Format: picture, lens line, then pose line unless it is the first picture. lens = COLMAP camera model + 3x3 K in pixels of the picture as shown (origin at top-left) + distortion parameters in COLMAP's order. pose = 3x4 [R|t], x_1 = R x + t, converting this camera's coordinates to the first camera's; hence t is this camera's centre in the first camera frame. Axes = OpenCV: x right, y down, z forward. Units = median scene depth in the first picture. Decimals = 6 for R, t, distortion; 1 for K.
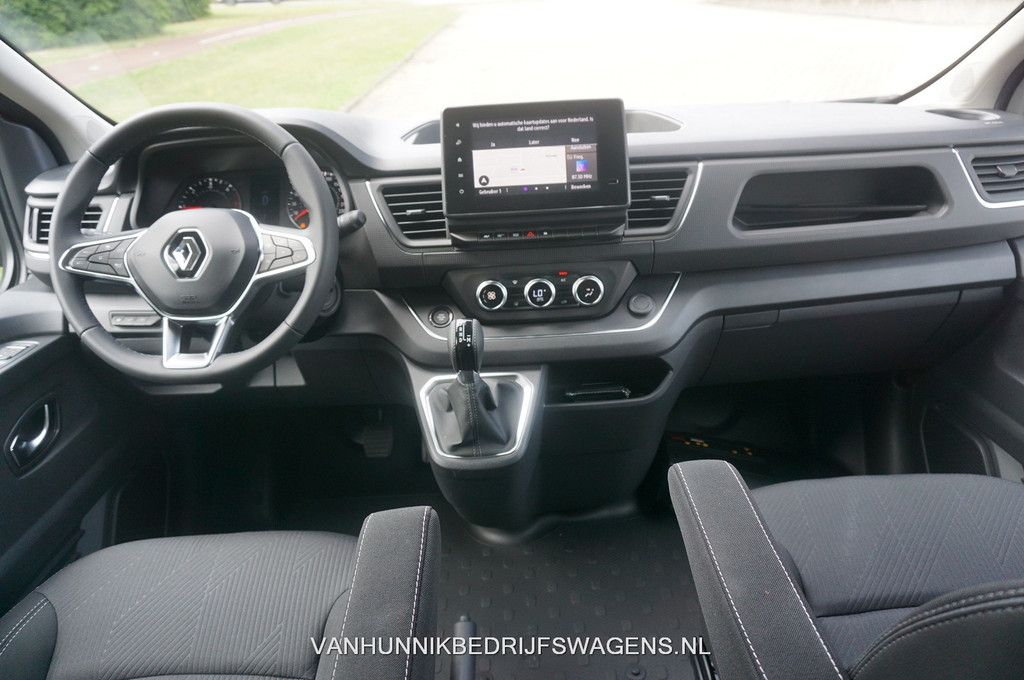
lens RADIAL K [[712.7, 0, 512.5], [0, 712.7, 340.5], [0, 0, 1]] dist [0.003933, 0.000518]
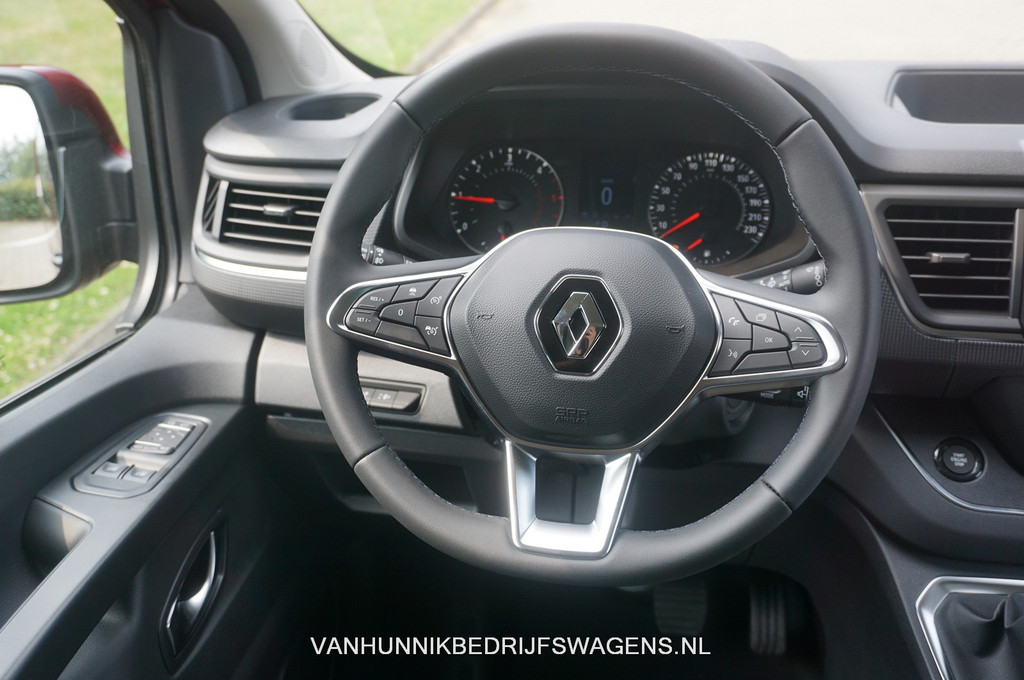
lens RADIAL K [[971.4, 0, 512.2], [0, 971.4, 338.4], [0, 0, 1]] dist [-0.004965, 0.000000]
pose [[0.989116, 0.102519, -0.105543, -0.367062], [-0.101827, 0.994730, 0.011939, -0.098704], [0.106211, -0.001062, 0.994343, 0.272628]]
